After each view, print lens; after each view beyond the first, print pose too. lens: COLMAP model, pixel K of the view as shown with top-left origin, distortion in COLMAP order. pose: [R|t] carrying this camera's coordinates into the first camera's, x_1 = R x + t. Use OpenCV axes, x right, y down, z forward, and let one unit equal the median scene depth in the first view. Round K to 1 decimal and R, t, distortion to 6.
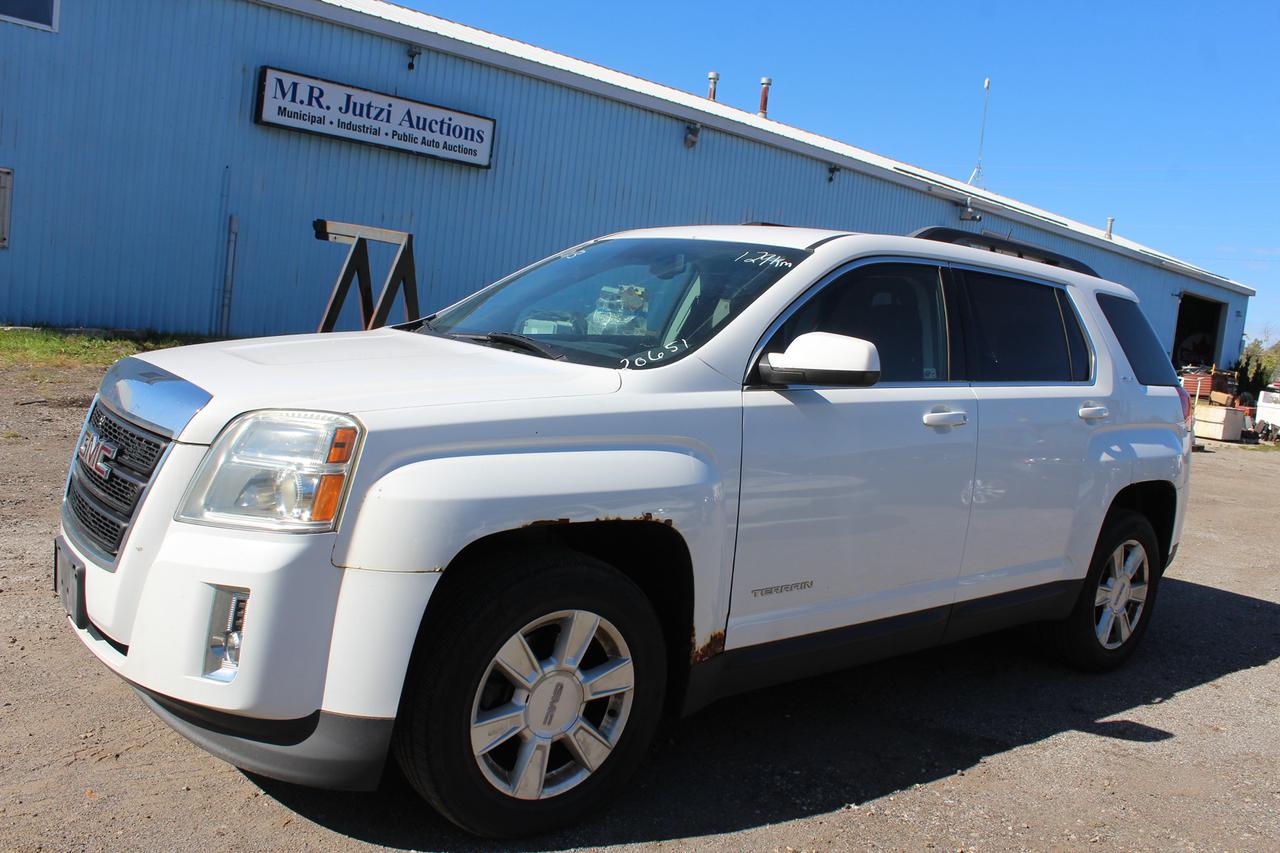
lens RADIAL K [[1044.0, 0, 640.0], [0, 1044.0, 426.5], [0, 0, 1]] dist [-0.163826, 0.143944]
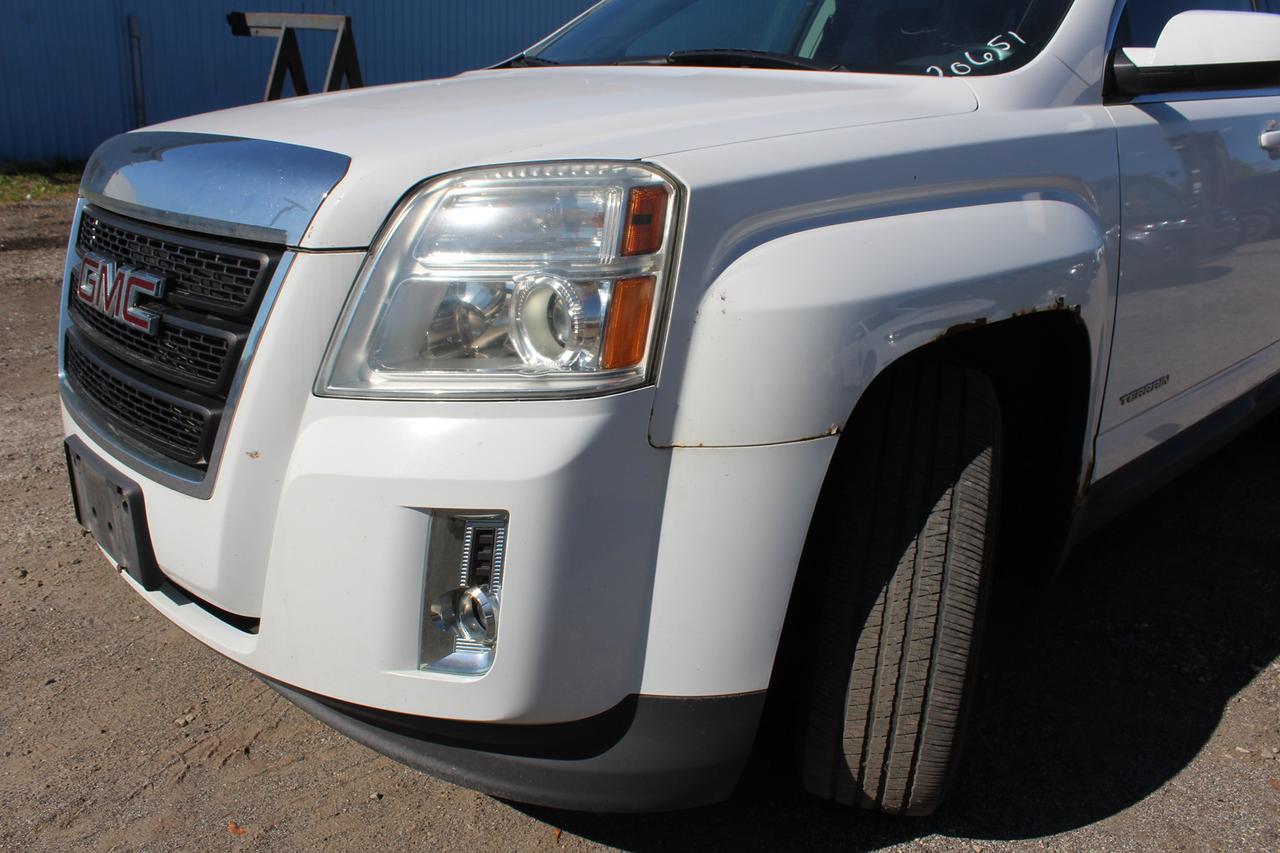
lens RADIAL K [[1012.4, 0, 629.1], [0, 1012.4, 415.6], [0, 0, 1]] dist [-0.128645, 0.087835]
pose [[0.992855, -0.103255, 0.059805, -0.307033], [0.089980, 0.977046, 0.193090, 0.014033], [-0.078370, -0.186329, 0.979357, 0.435588]]
